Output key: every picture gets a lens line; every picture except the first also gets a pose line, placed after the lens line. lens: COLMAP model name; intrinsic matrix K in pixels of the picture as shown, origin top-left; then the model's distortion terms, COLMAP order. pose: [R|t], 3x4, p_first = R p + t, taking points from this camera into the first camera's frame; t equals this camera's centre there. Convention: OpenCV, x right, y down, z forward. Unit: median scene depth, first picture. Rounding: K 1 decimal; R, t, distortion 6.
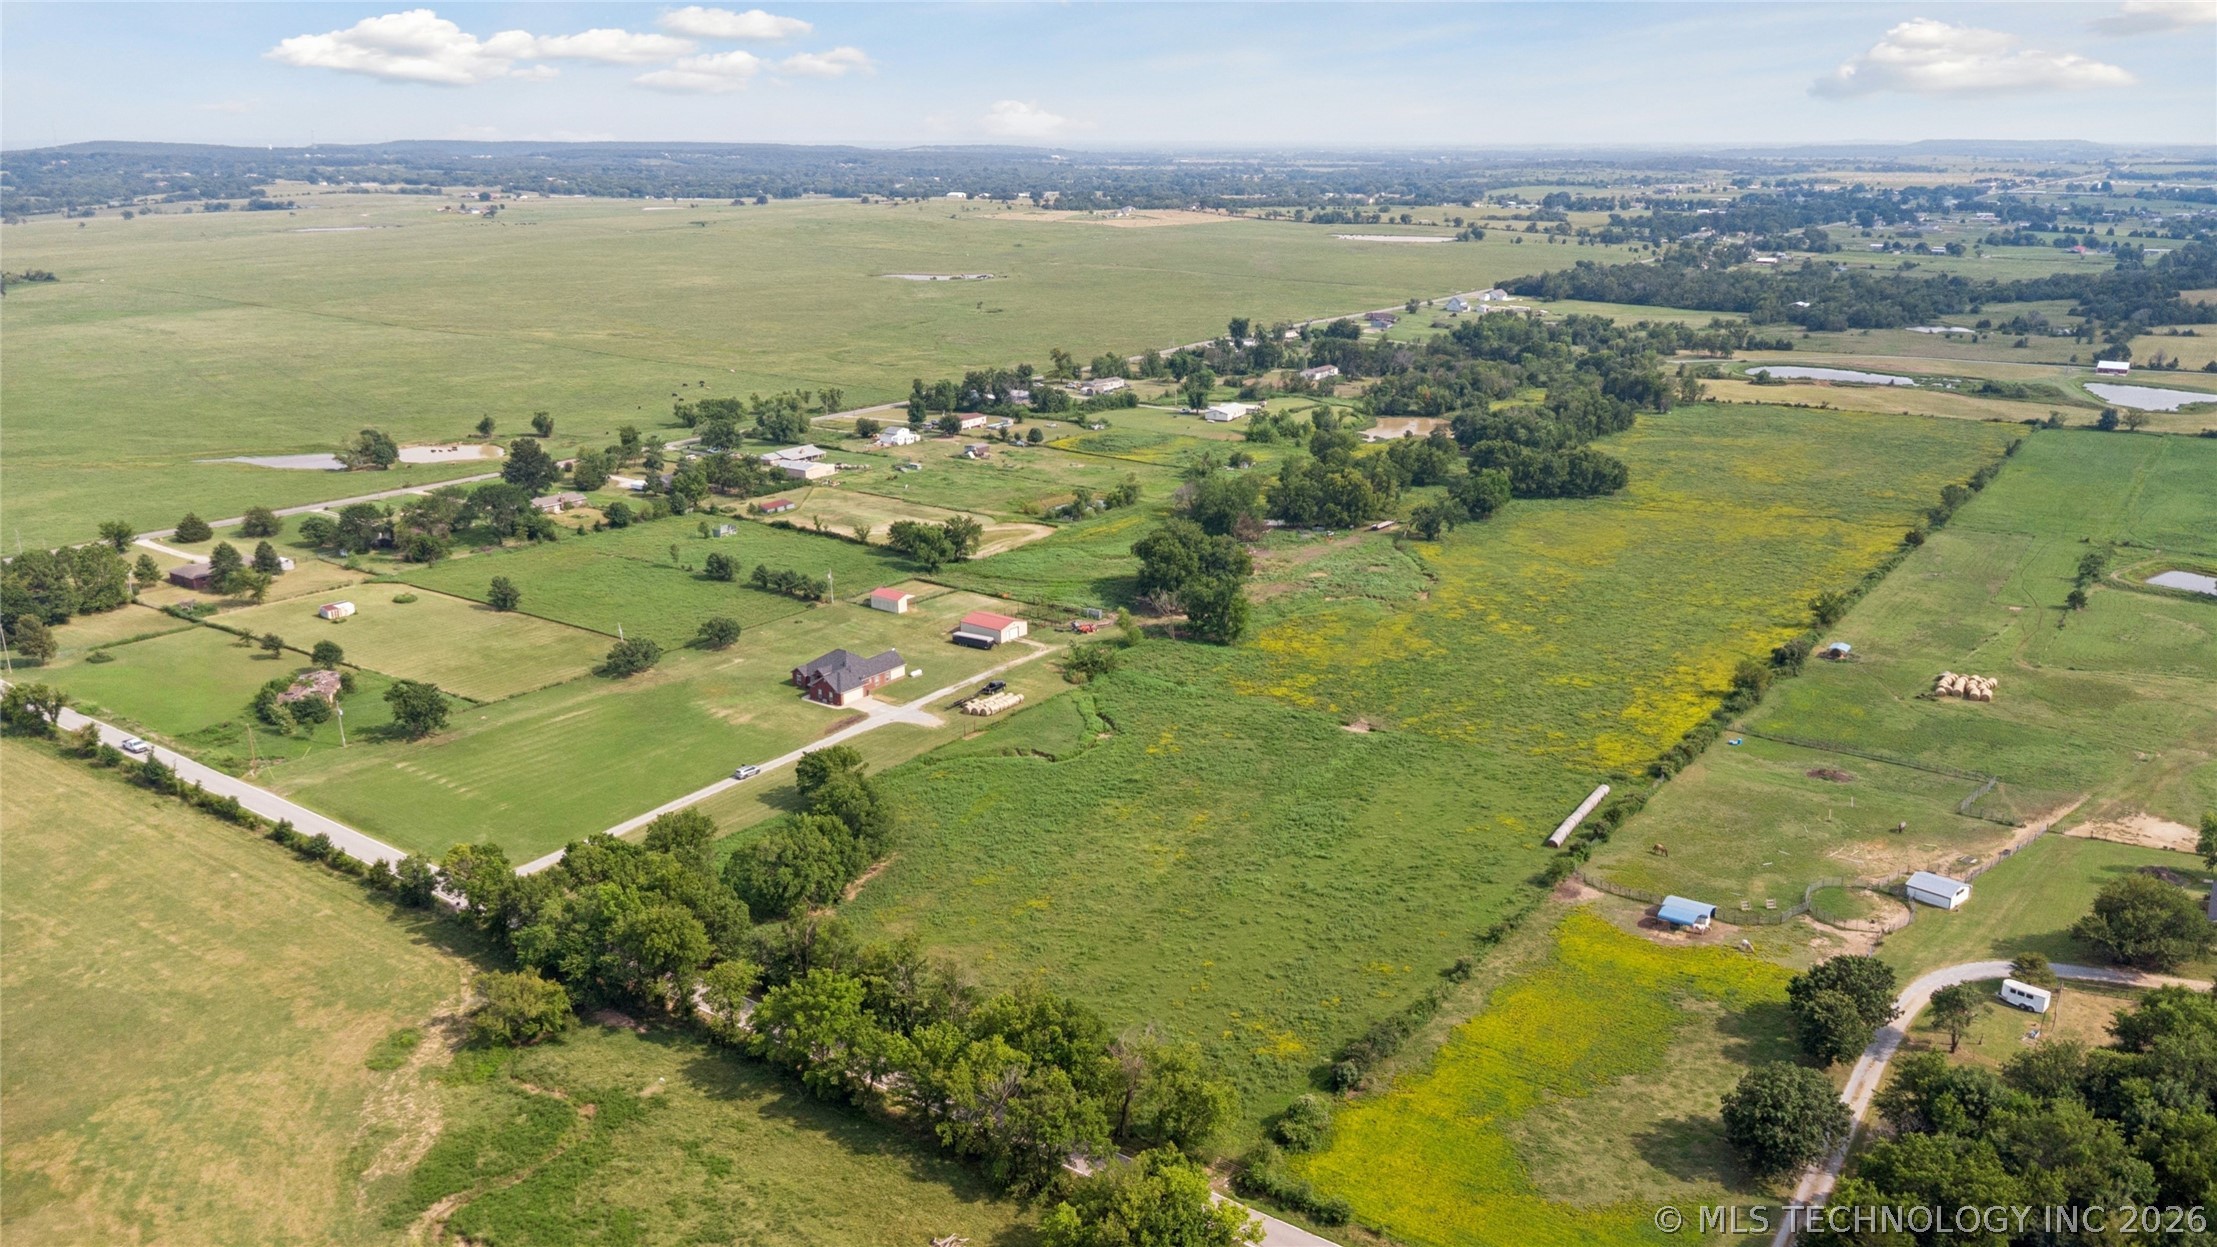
lens RADIAL K [[1677.8, 0, 1108.5], [0, 1677.8, 623.5], [0, 0, 1]] dist [0.035670, -0.039446]
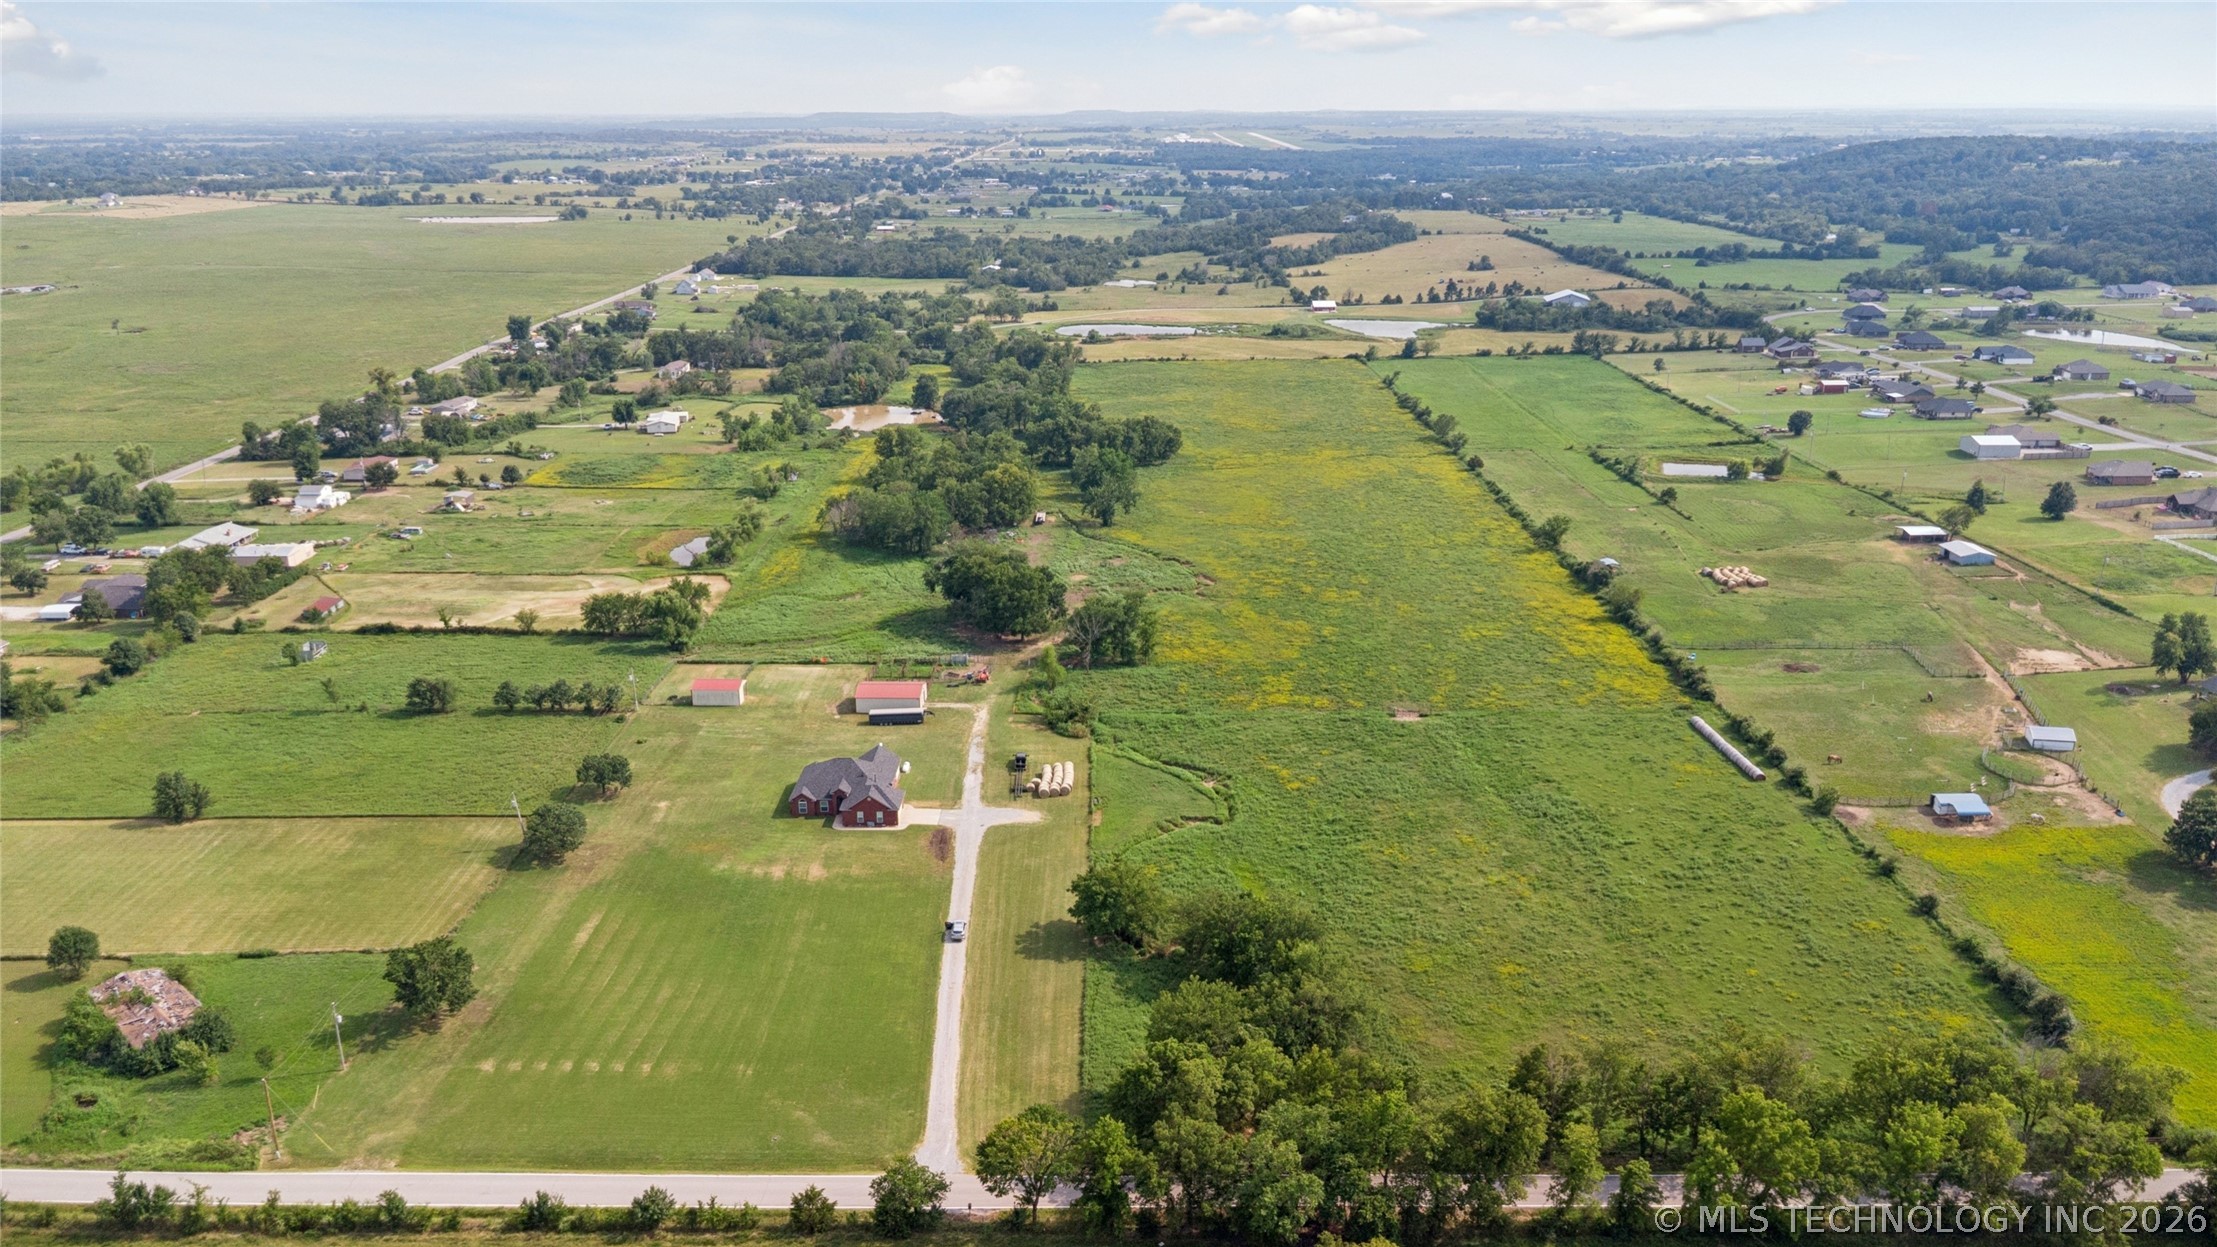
lens RADIAL K [[1677.8, 0, 1108.5], [0, 1677.8, 623.5], [0, 0, 1]] dist [0.035670, -0.039446]
pose [[0.804427, -0.176297, 0.567288, -0.392891], [0.167438, 0.983520, 0.068219, -0.063483], [-0.569966, 0.040108, 0.820689, 0.213294]]
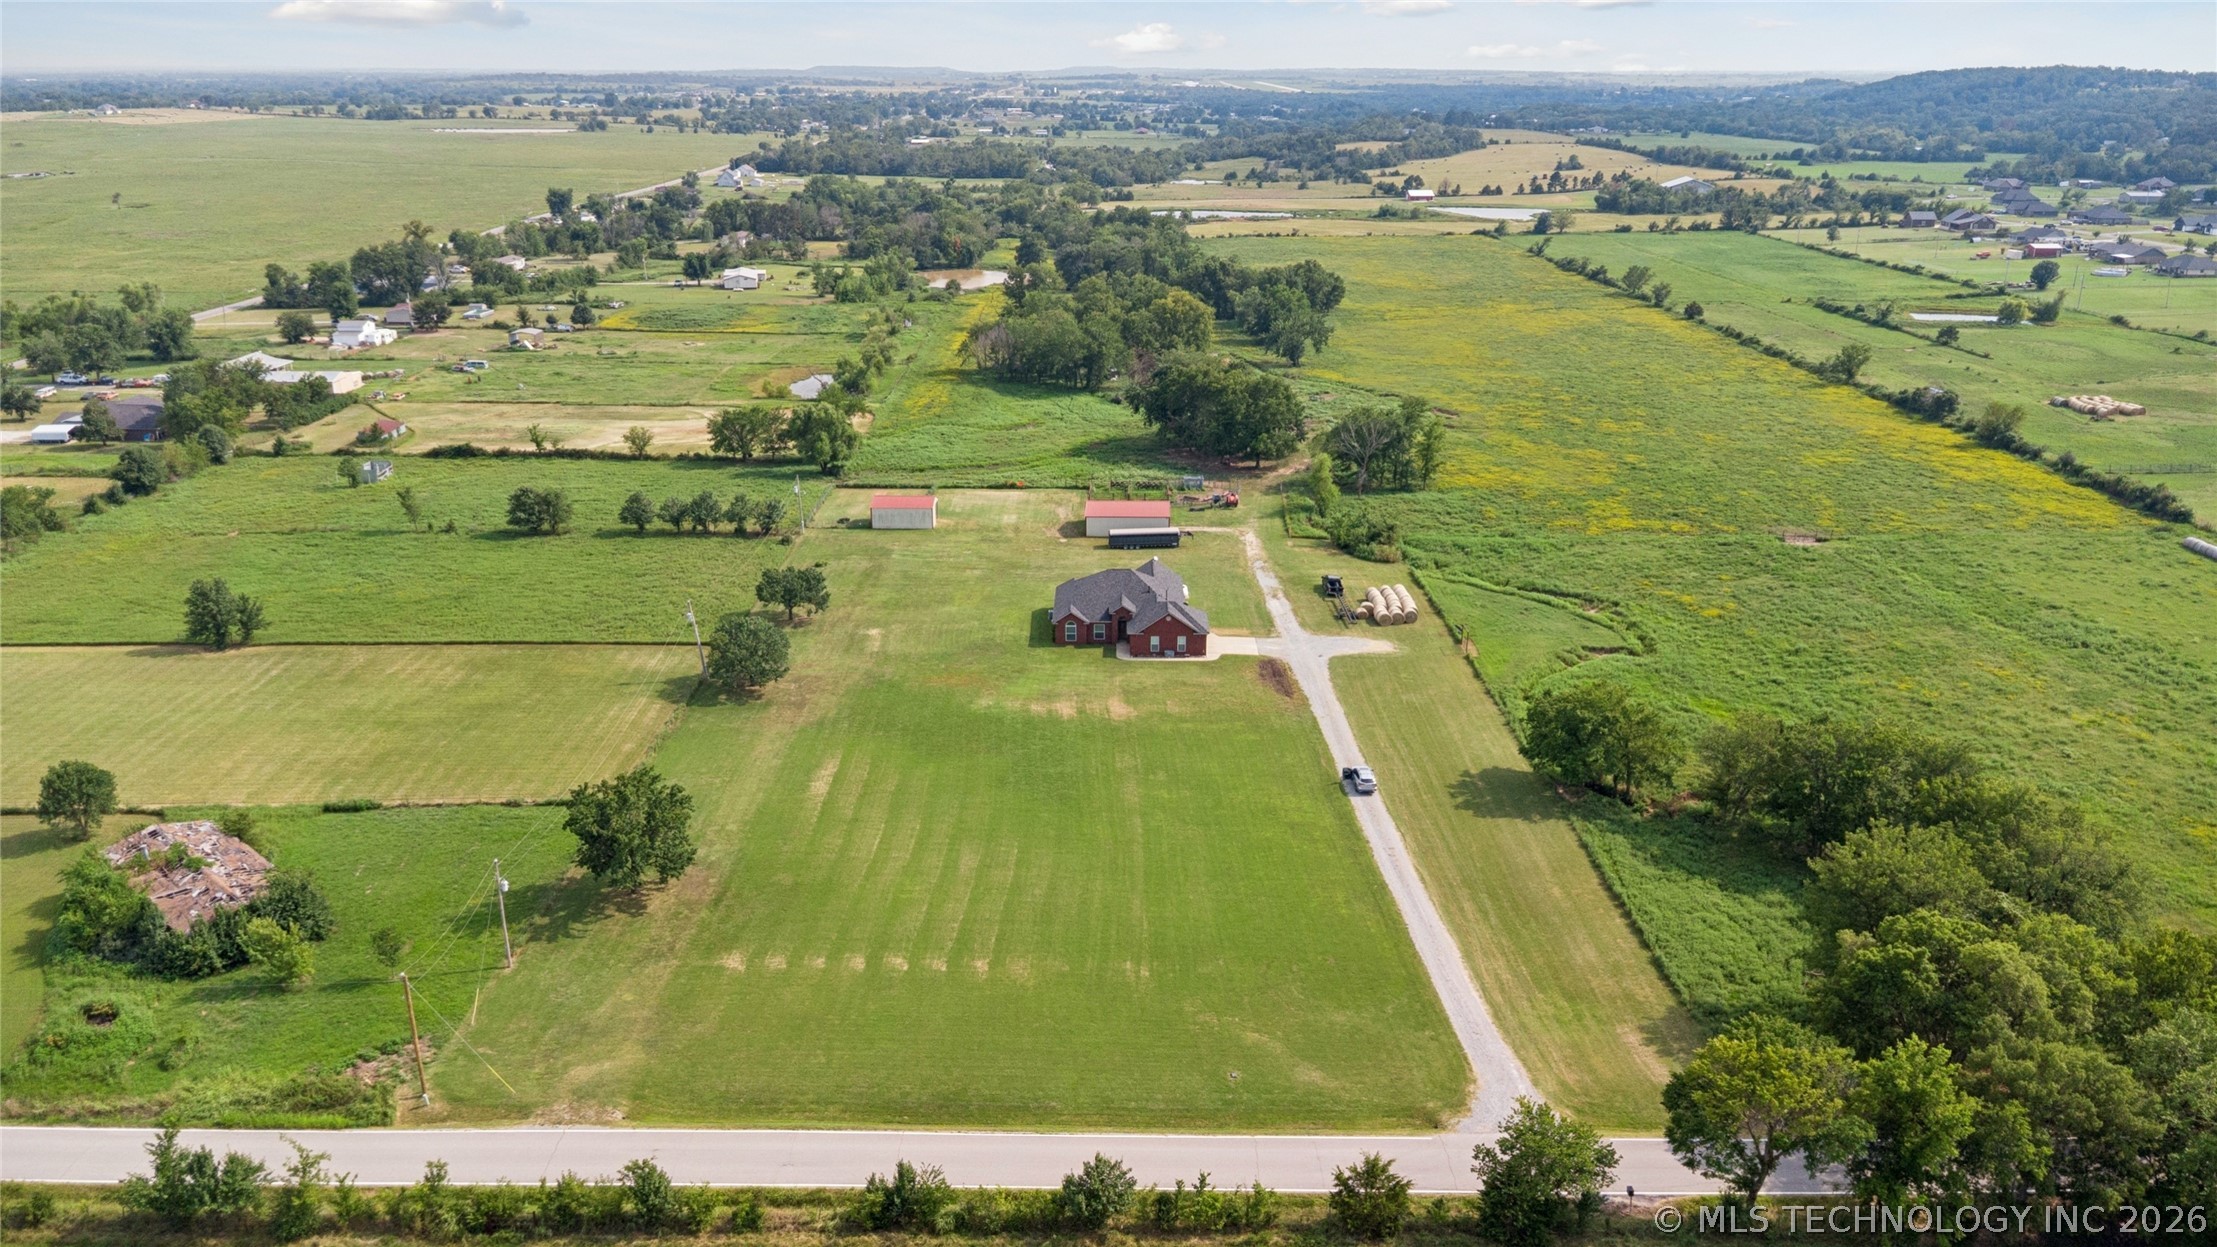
lens RADIAL K [[1638.8, 0, 1108.5], [0, 1638.8, 623.5], [0, 0, 1]] dist [0.017064, -0.007186]
pose [[0.798280, -0.186847, 0.572571, -0.389829], [0.163771, 0.982182, 0.092186, -0.015299], [-0.579593, 0.020181, 0.814656, 0.420405]]
